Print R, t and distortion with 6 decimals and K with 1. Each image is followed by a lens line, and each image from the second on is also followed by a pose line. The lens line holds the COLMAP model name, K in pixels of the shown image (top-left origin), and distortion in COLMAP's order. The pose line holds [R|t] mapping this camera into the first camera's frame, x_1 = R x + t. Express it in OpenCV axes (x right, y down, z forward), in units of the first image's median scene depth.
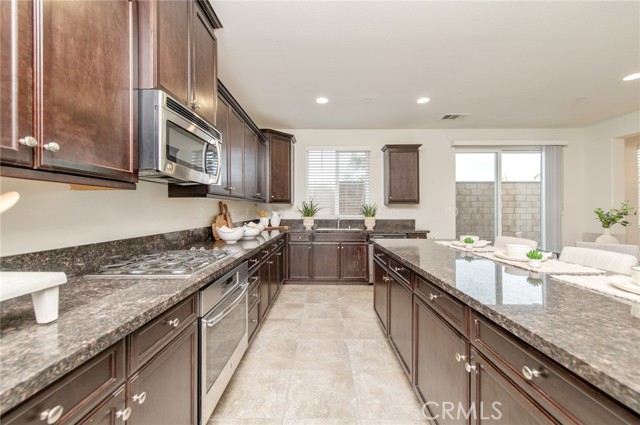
lens RADIAL K [[251.5, 0, 320.1], [0, 251.5, 206.4], [0, 0, 1]] dist [0.012630, -0.002314]
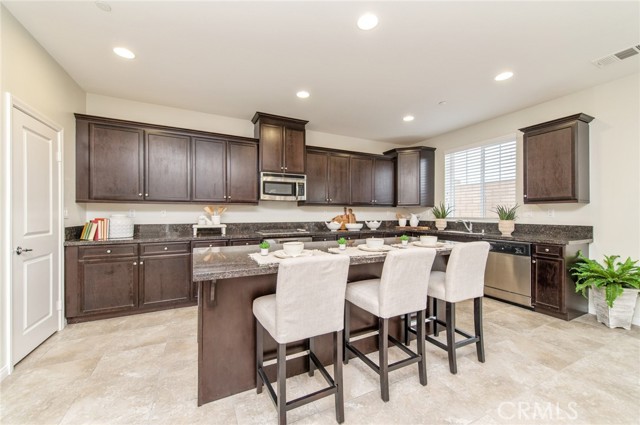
lens RADIAL K [[251.5, 0, 319.8], [0, 251.5, 214.1], [0, 0, 1]] dist [0.012630, -0.002314]
pose [[0.451315, 0.002395, -0.892361, 0.689577], [0.011306, 0.999901, 0.008402, 0.007837], [0.892293, -0.013880, 0.451244, 0.083798]]
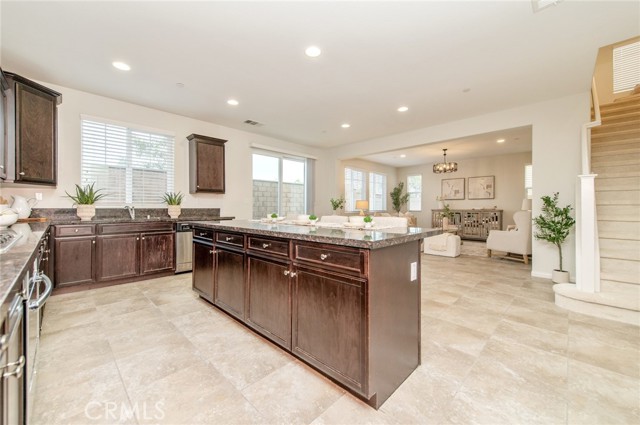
lens RADIAL K [[251.5, 0, 319.7], [0, 251.5, 206.7], [0, 0, 1]] dist [0.012630, -0.002314]
pose [[0.692916, 0.003655, 0.721009, -0.117236], [-0.011813, 0.999910, 0.006284, 0.035189], [-0.720921, -0.012871, 0.692898, -0.071273]]
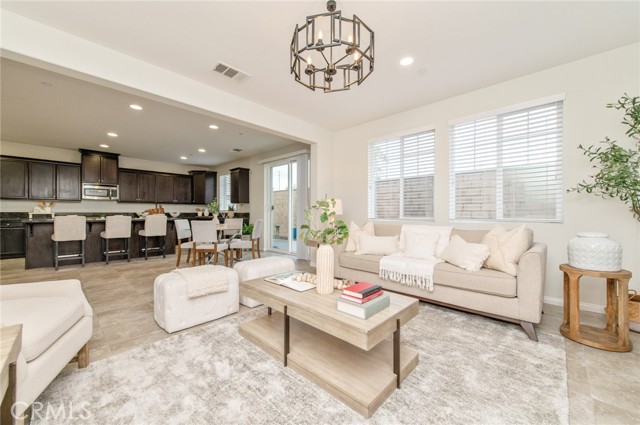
lens RADIAL K [[251.5, 0, 322.1], [0, 251.5, 213.9], [0, 0, 1]] dist [0.012630, -0.002314]
pose [[0.731111, 0.002170, -0.682255, 1.937137], [0.006927, 0.999920, 0.010603, 0.049506], [0.682223, -0.012478, 0.731038, 0.160656]]
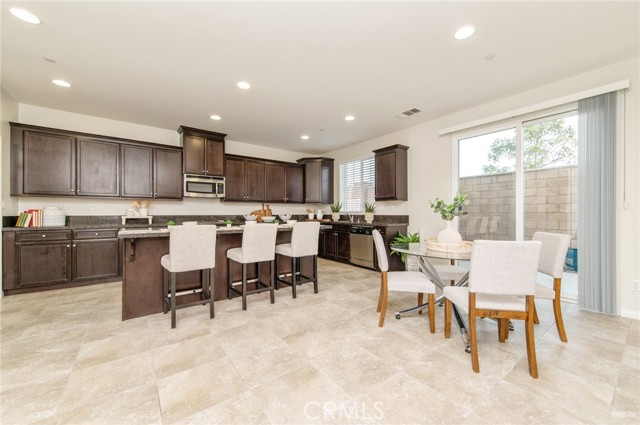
lens RADIAL K [[251.5, 0, 321.5], [0, 251.5, 213.4], [0, 0, 1]] dist [0.012630, -0.002314]
pose [[0.611804, 0.001258, -0.791009, 1.041089], [0.010085, 0.999905, 0.009391, 0.032808], [0.790945, -0.013723, 0.611733, 0.097182]]
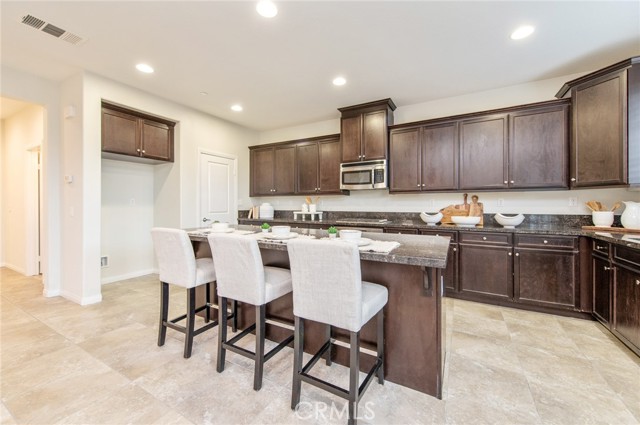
lens RADIAL K [[251.5, 0, 317.5], [0, 251.5, 204.9], [0, 0, 1]] dist [0.012630, -0.002314]
pose [[-0.484588, 0.001055, -0.874742, 0.679756], [0.010940, 0.999928, -0.004854, 0.023316], [0.874674, -0.011922, -0.484565, 0.678552]]
